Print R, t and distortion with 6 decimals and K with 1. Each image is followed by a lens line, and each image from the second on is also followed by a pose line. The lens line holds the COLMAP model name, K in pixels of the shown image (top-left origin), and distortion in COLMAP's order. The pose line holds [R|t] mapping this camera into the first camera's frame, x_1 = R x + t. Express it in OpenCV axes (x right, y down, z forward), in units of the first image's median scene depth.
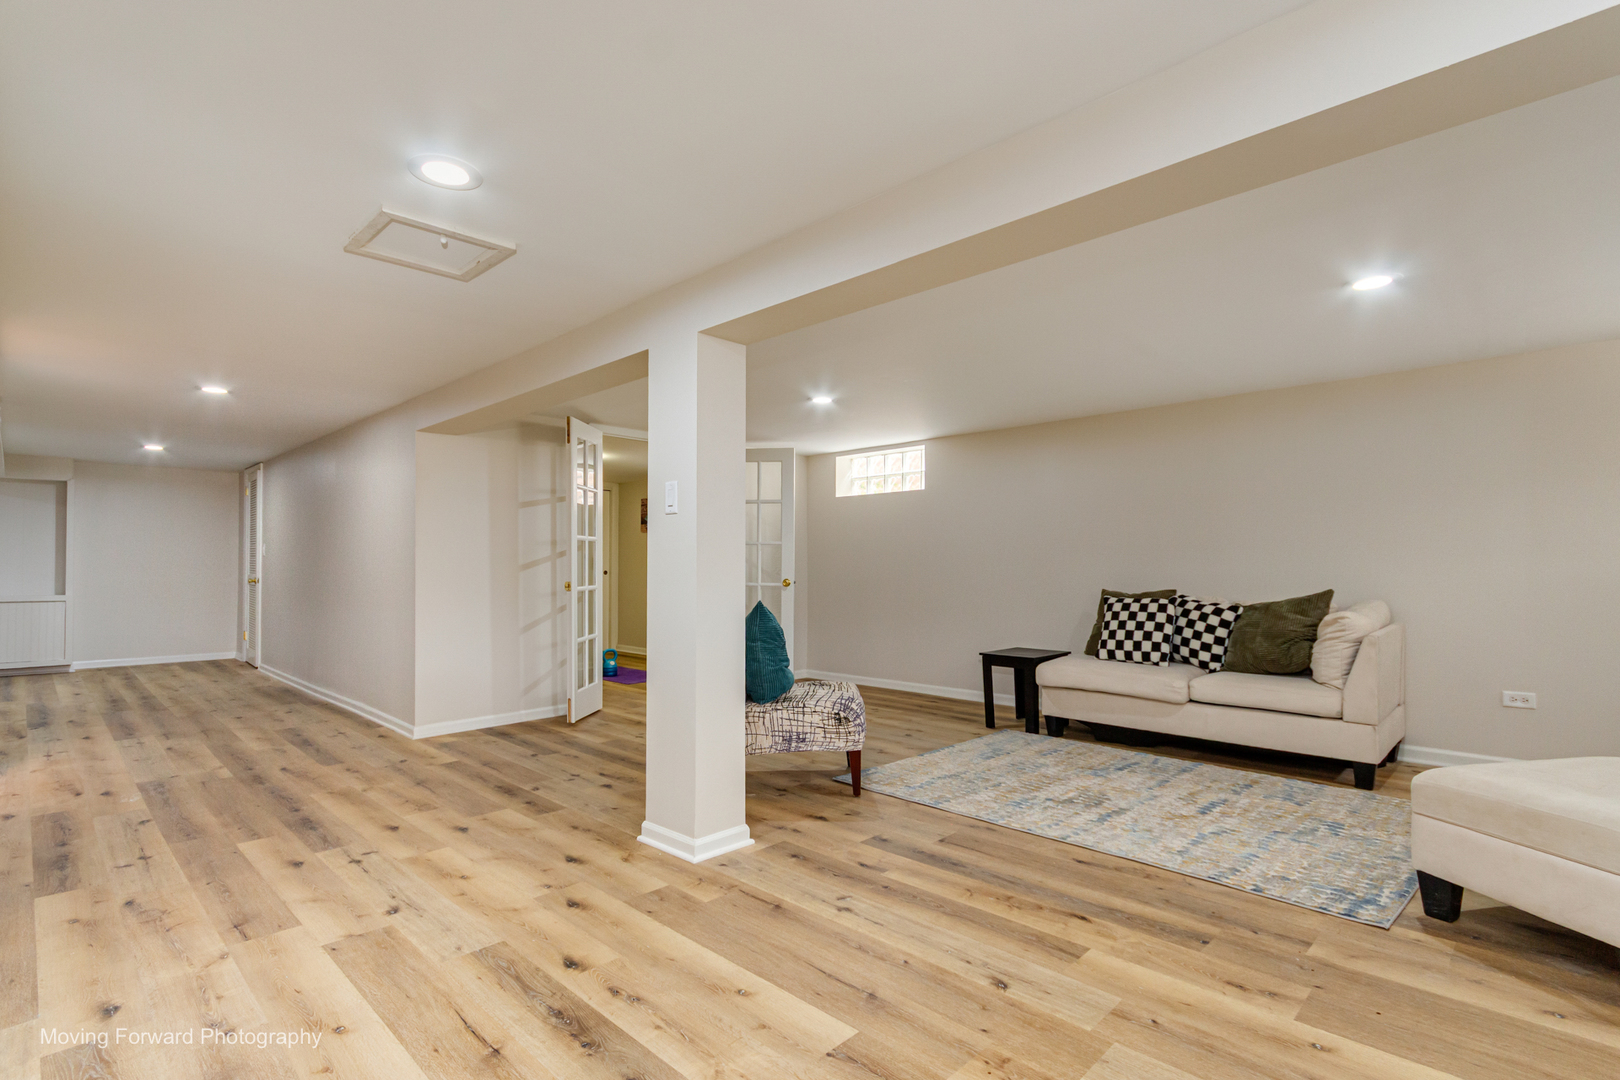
lens RADIAL K [[757.2, 0, 812.2], [0, 757.2, 555.9], [0, 0, 1]] dist [0.009536, -0.000759]
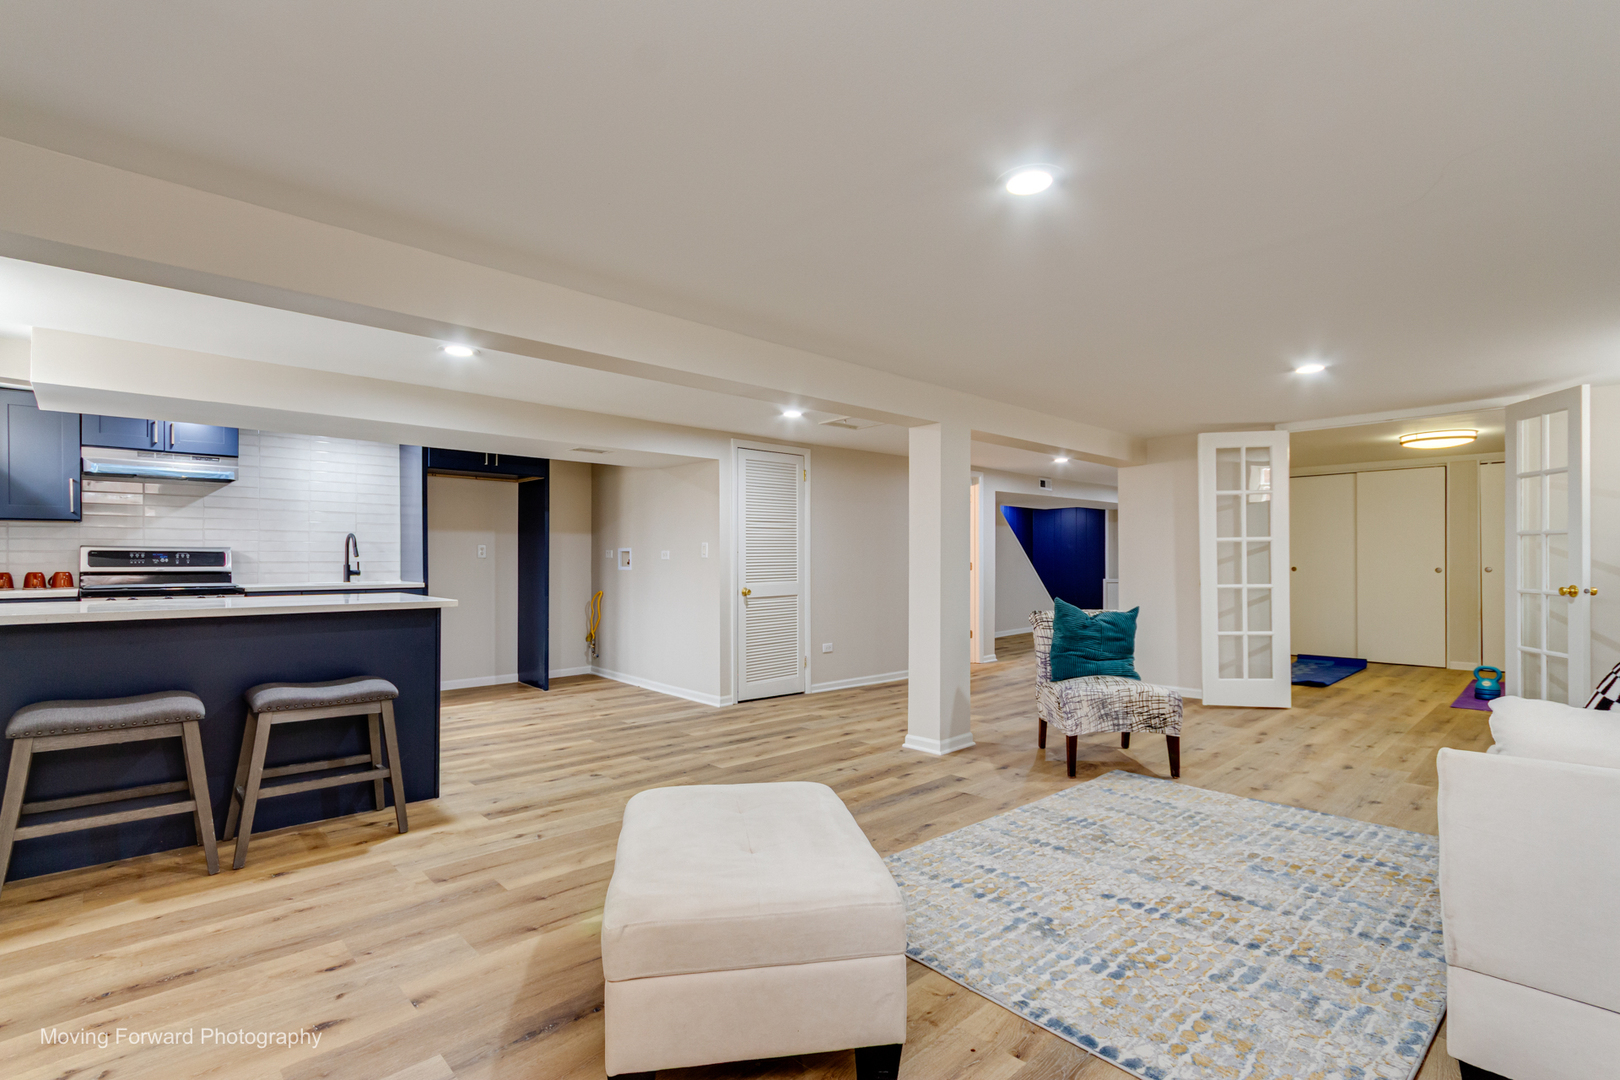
lens RADIAL K [[757.2, 0, 811.5], [0, 757.2, 555.1], [0, 0, 1]] dist [0.009536, -0.000759]
pose [[-0.024708, -0.002748, -0.999691, 1.201057], [0.019352, 0.999808, -0.003227, -0.010944], [0.999507, -0.019426, -0.024650, 0.673968]]
